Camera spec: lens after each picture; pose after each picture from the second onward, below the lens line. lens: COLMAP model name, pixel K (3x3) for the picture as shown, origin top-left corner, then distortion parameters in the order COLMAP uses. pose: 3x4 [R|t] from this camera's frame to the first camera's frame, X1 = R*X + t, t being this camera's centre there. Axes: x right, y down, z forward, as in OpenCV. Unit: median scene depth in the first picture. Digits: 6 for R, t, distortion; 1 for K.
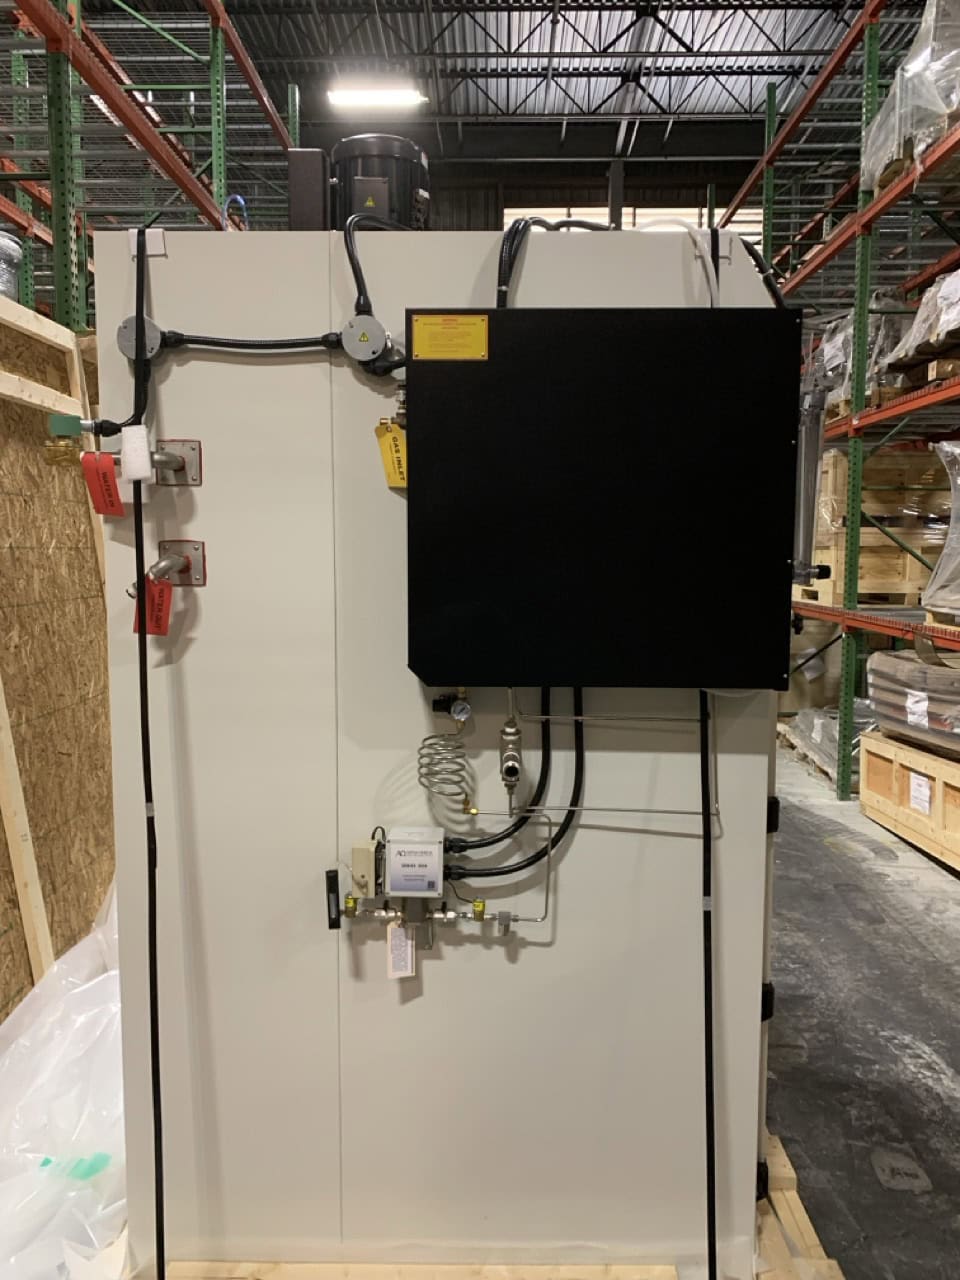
lens RADIAL K [[979.6, 0, 489.3], [0, 979.6, 636.9], [0, 0, 1]] dist [0.044864, -0.037229]
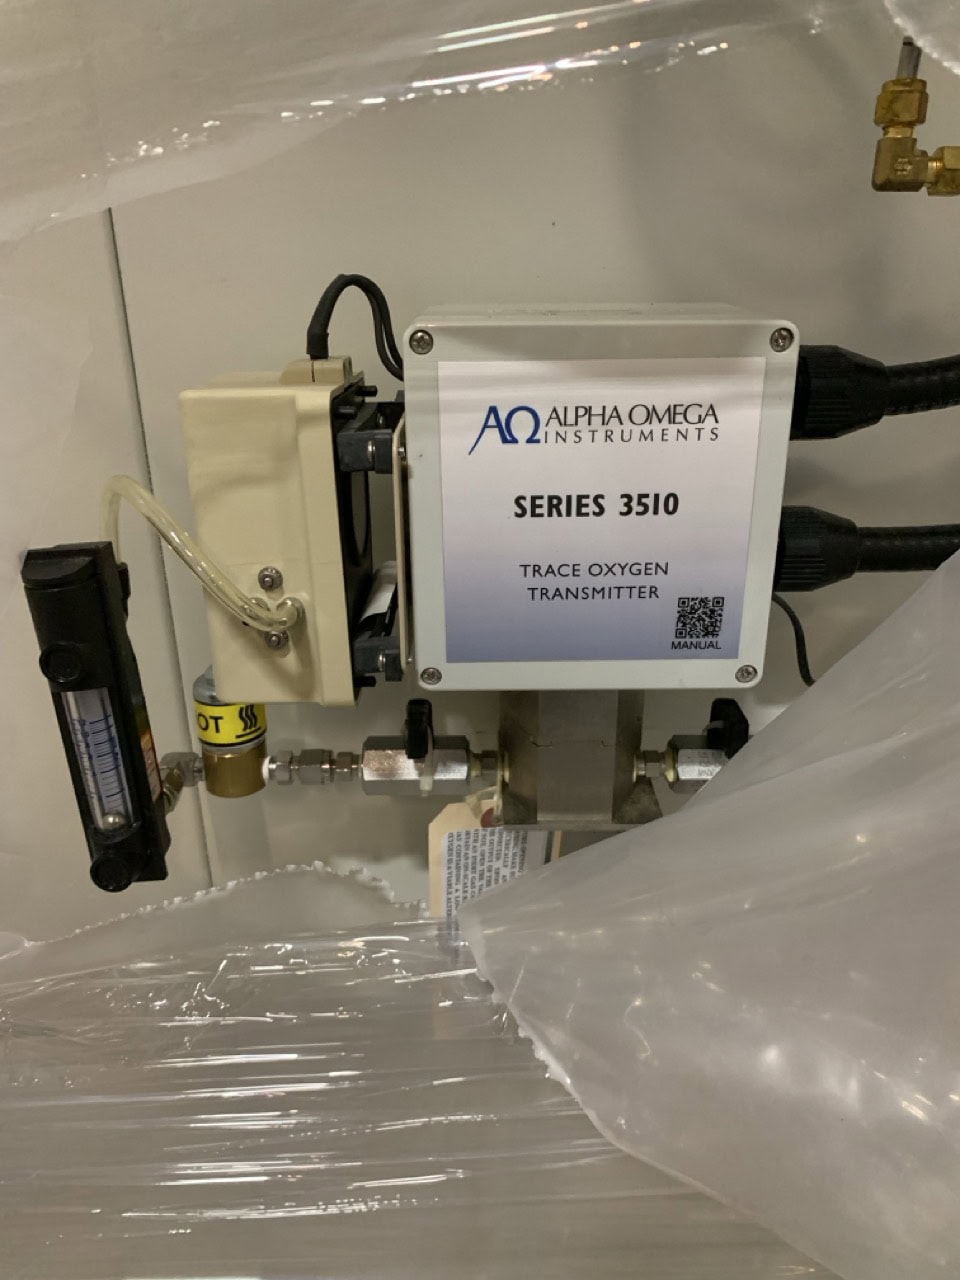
lens RADIAL K [[979.6, 0, 485.3], [0, 979.6, 646.9], [0, 0, 1]] dist [0.044864, -0.037229]
pose [[0.999334, -0.033515, 0.014417, -0.096026], [0.027600, 0.952890, 0.302057, 0.205398], [-0.023861, -0.301458, 0.953181, 0.838880]]
